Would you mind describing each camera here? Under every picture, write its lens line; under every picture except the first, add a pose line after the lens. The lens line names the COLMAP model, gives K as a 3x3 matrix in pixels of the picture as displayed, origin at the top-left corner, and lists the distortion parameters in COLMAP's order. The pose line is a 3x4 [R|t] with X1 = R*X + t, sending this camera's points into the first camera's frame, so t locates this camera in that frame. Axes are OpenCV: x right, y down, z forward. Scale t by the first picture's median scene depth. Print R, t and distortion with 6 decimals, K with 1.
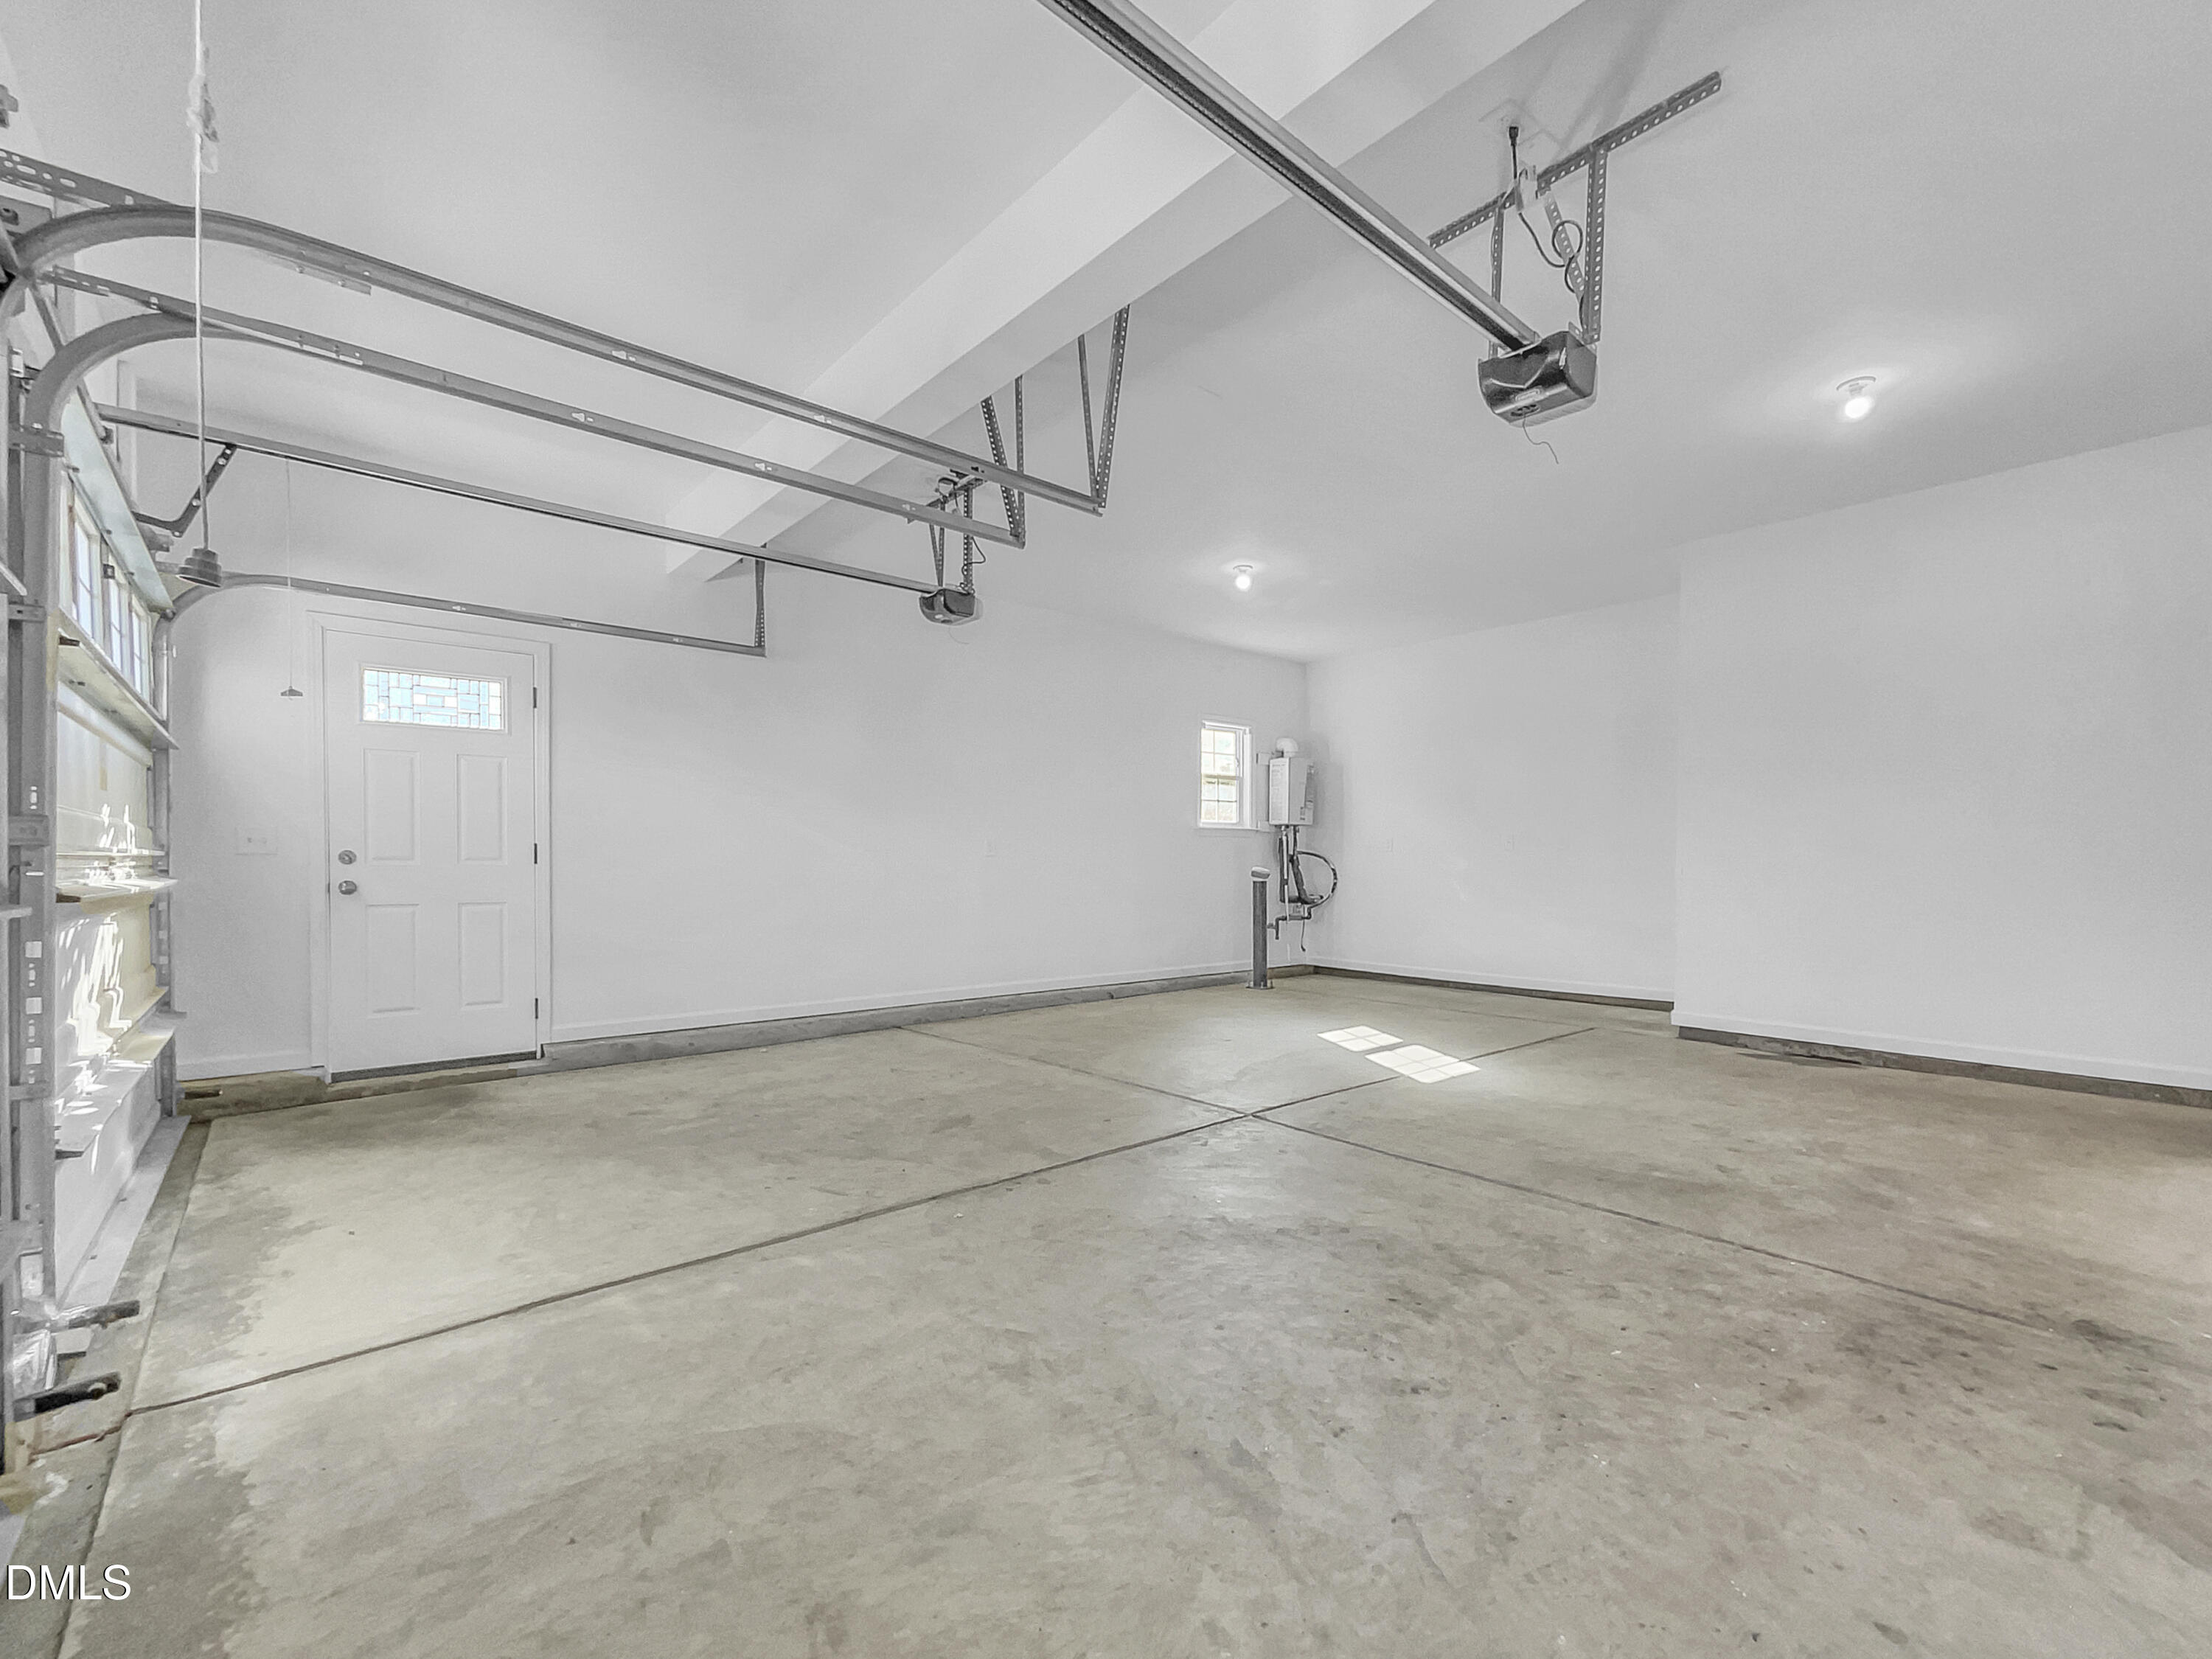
lens RADIAL K [[921.4, 0, 1089.8], [0, 921.4, 857.9], [0, 0, 1]] dist [0.009400, -0.004027]
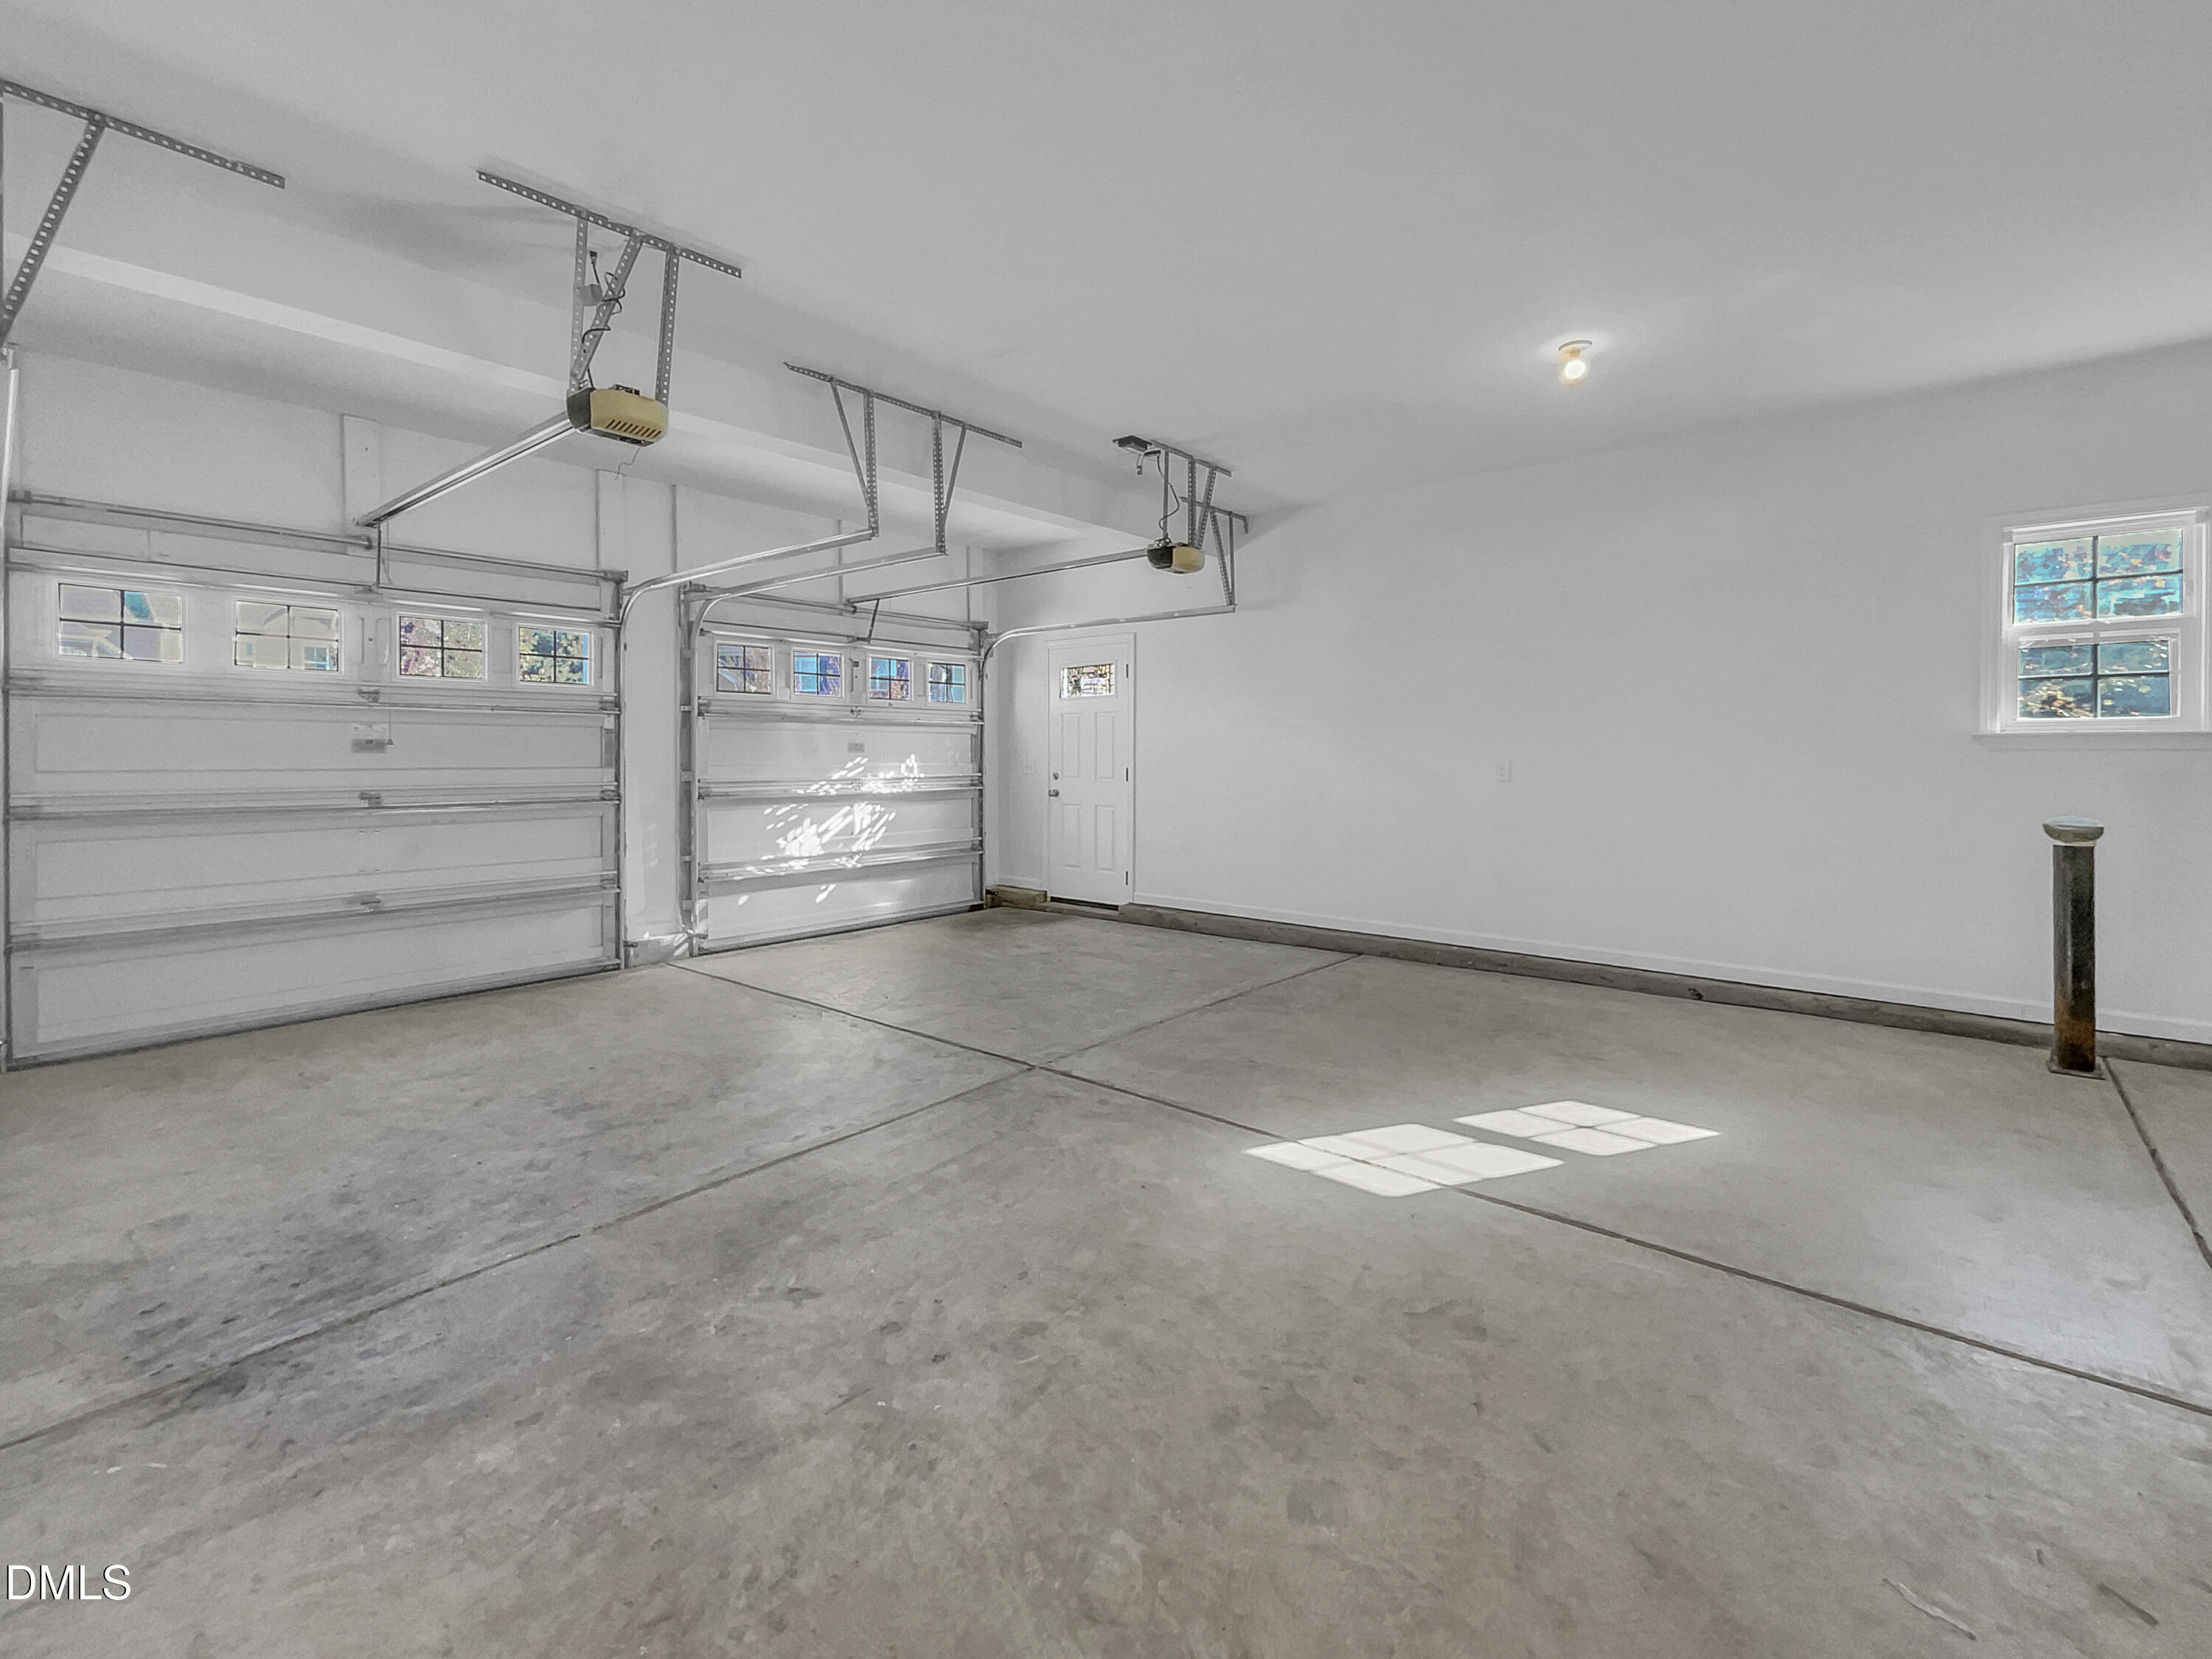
lens RADIAL K [[908.5, 0, 1106.0], [0, 908.5, 829.5], [0, 0, 1]] dist [0.001387, 0.000680]
pose [[0.215453, 0.078159, -0.973381, 1.853000], [0.003210, 0.996730, 0.080744, -0.078721], [0.976509, -0.020521, 0.214497, 1.472862]]
